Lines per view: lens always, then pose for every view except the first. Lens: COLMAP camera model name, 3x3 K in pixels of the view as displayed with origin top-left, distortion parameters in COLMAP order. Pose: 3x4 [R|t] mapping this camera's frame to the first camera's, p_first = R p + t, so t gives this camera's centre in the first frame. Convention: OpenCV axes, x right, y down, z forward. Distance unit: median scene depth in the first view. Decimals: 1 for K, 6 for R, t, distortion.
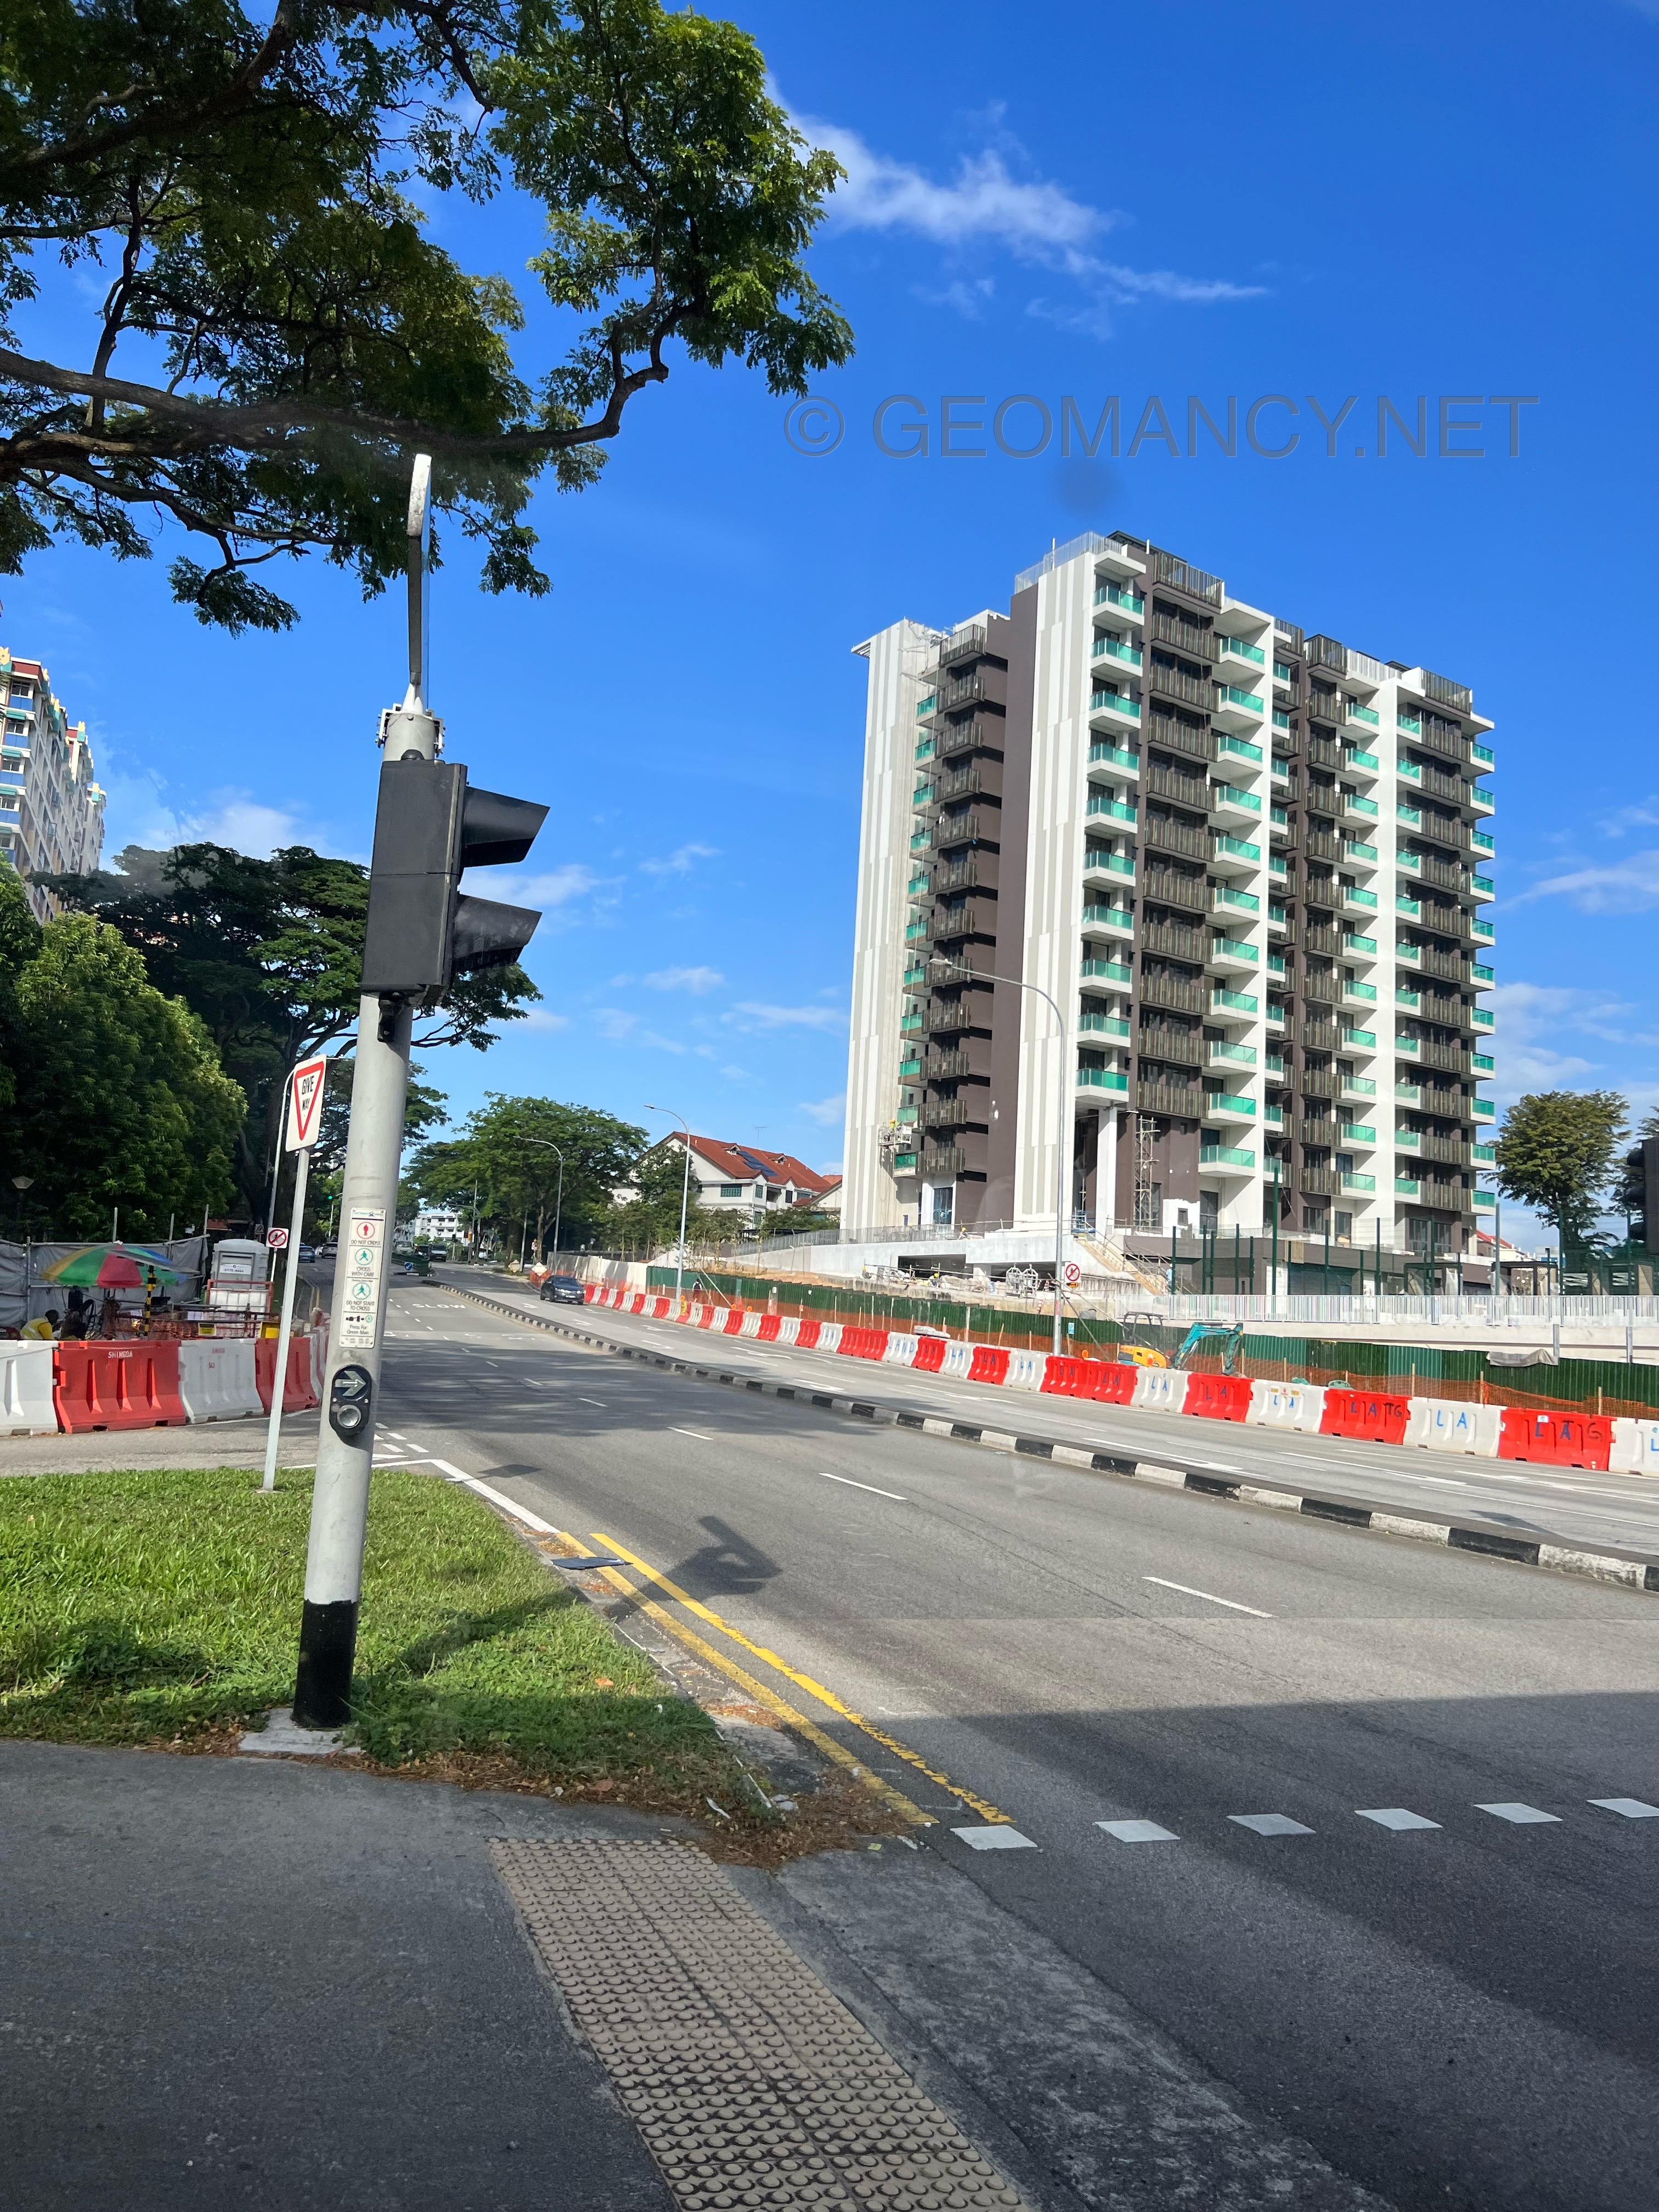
lens RADIAL K [[1674.4, 0, 829.5], [0, 1674.4, 1106.0], [0, 0, 1]] dist [0.072088, -0.000221]
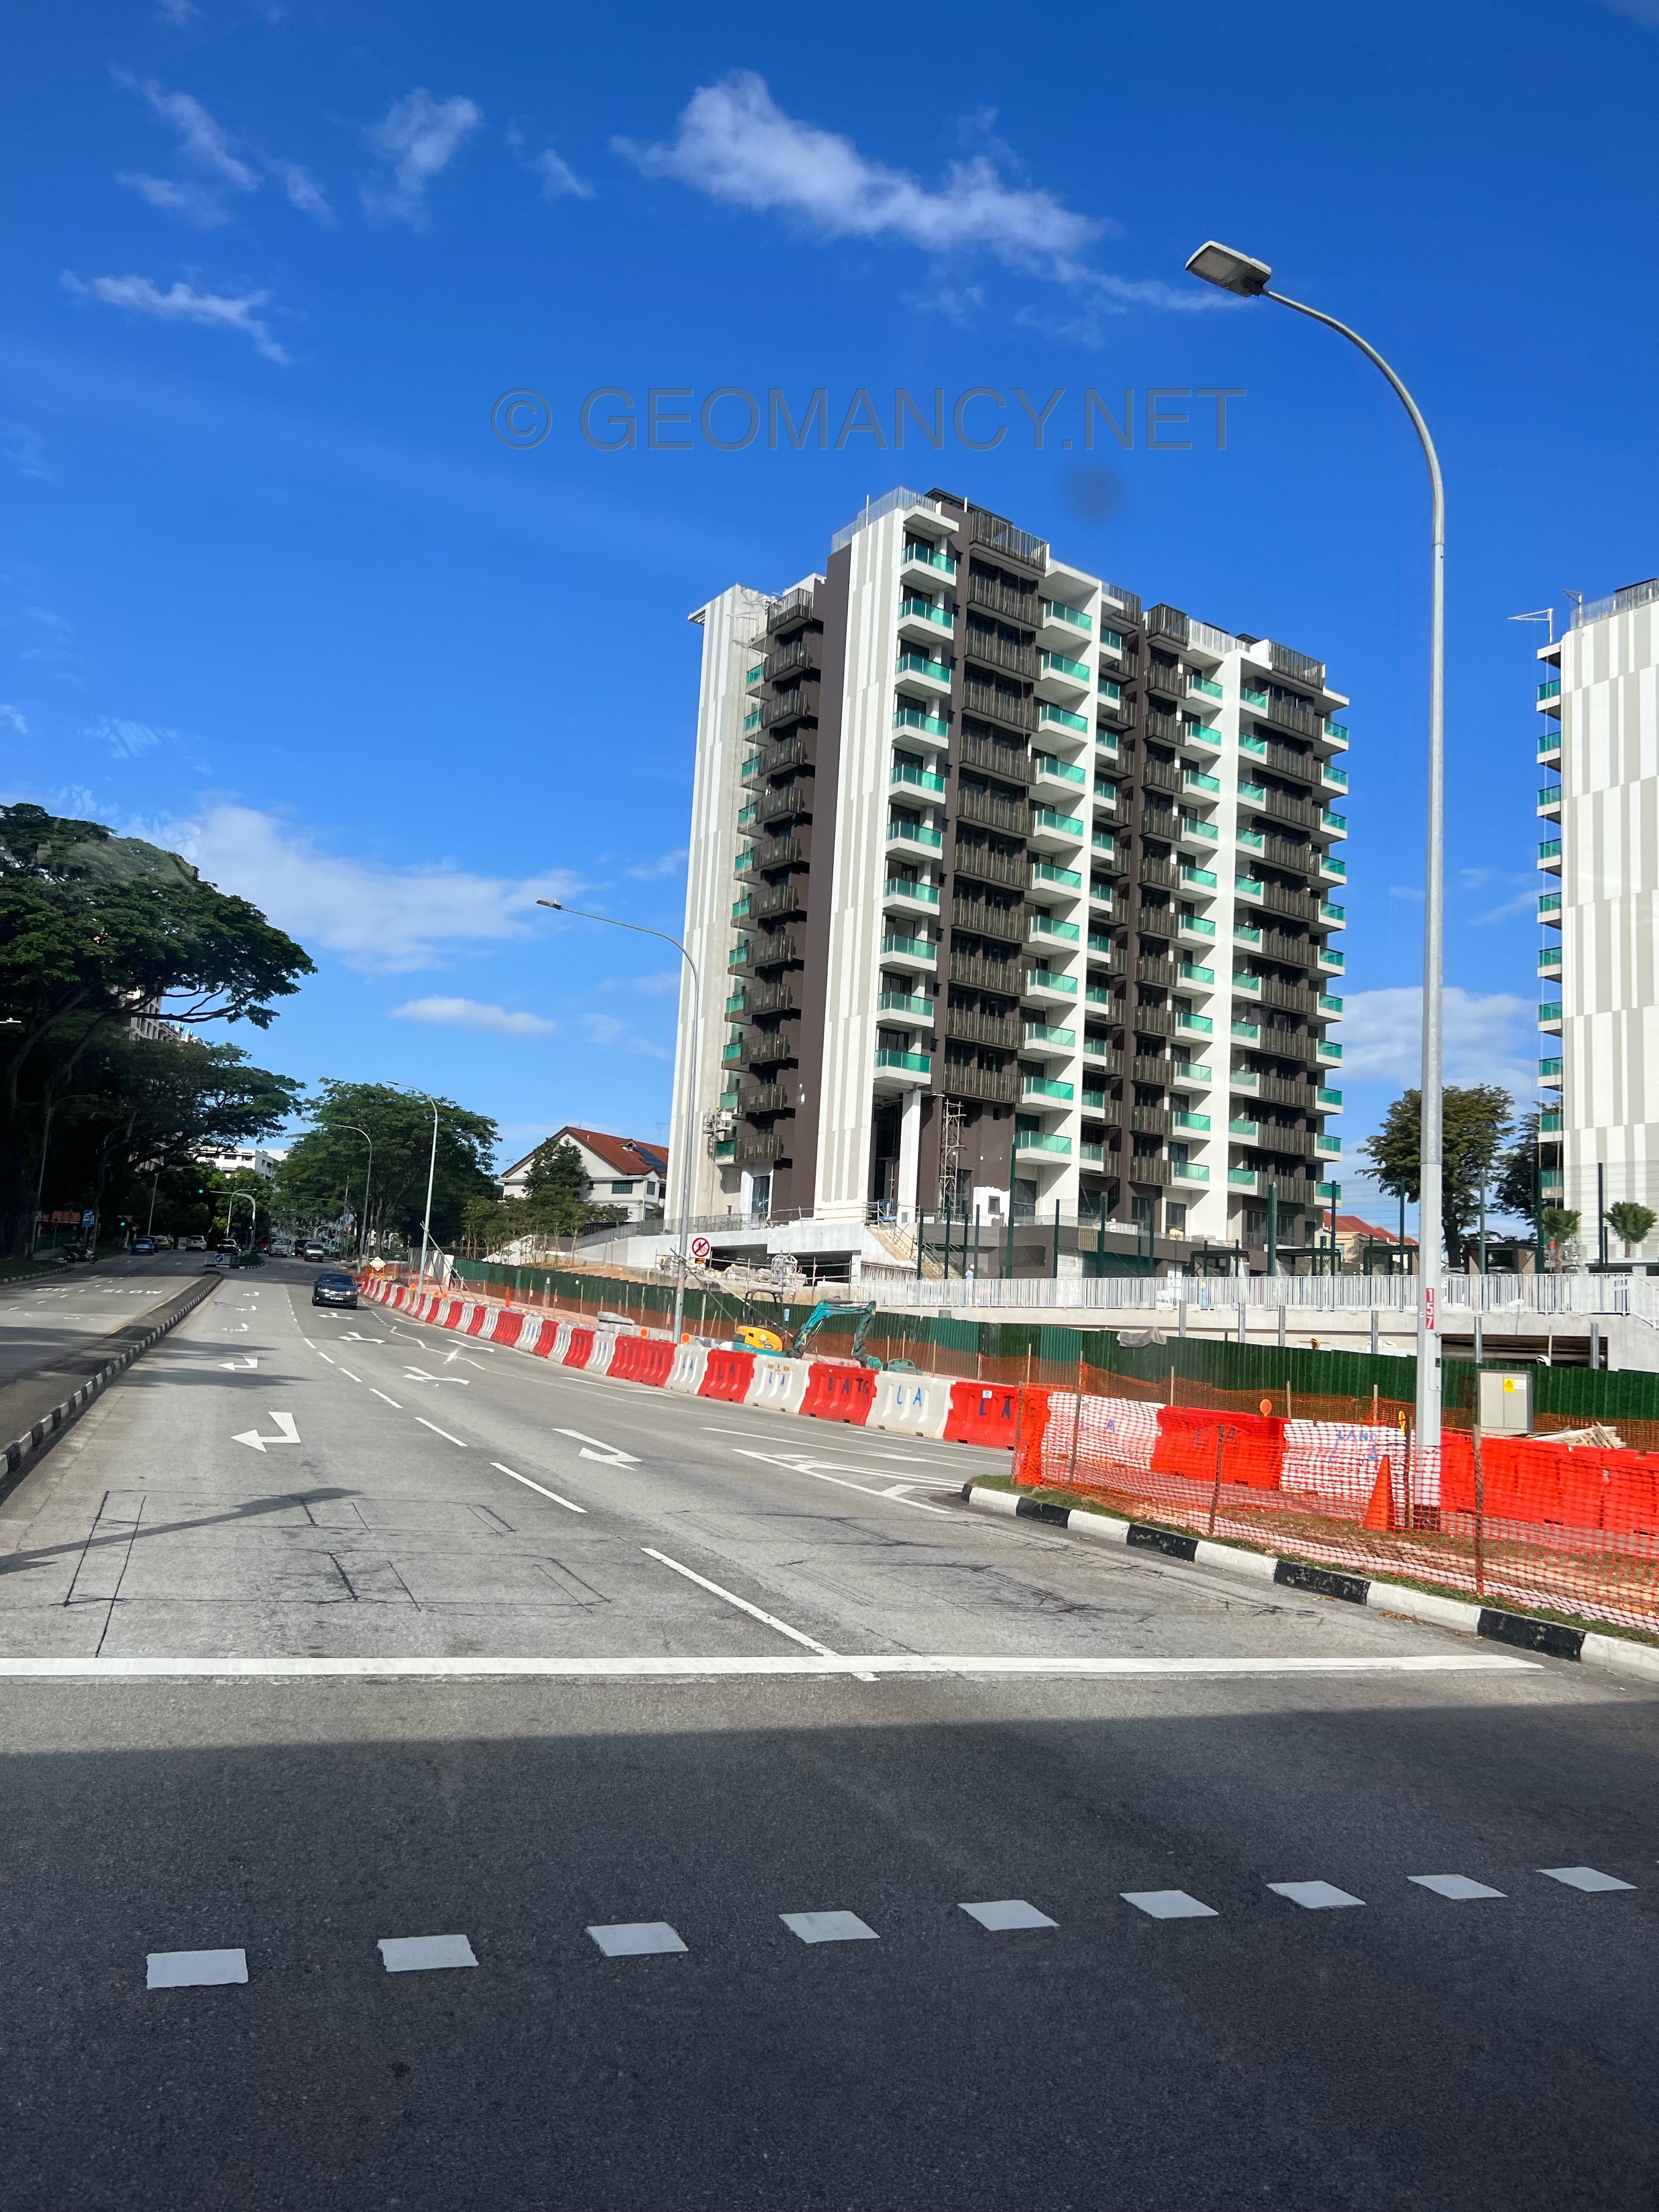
lens RADIAL K [[1667.1, 0, 829.5], [0, 1667.1, 1106.0], [0, 0, 1]] dist [0.105999, -0.005633]
pose [[0.999949, 0.005493, 0.008441, 0.101865], [-0.005457, 0.999976, -0.004282, 0.012909], [-0.008465, 0.004236, 0.999955, 0.046646]]
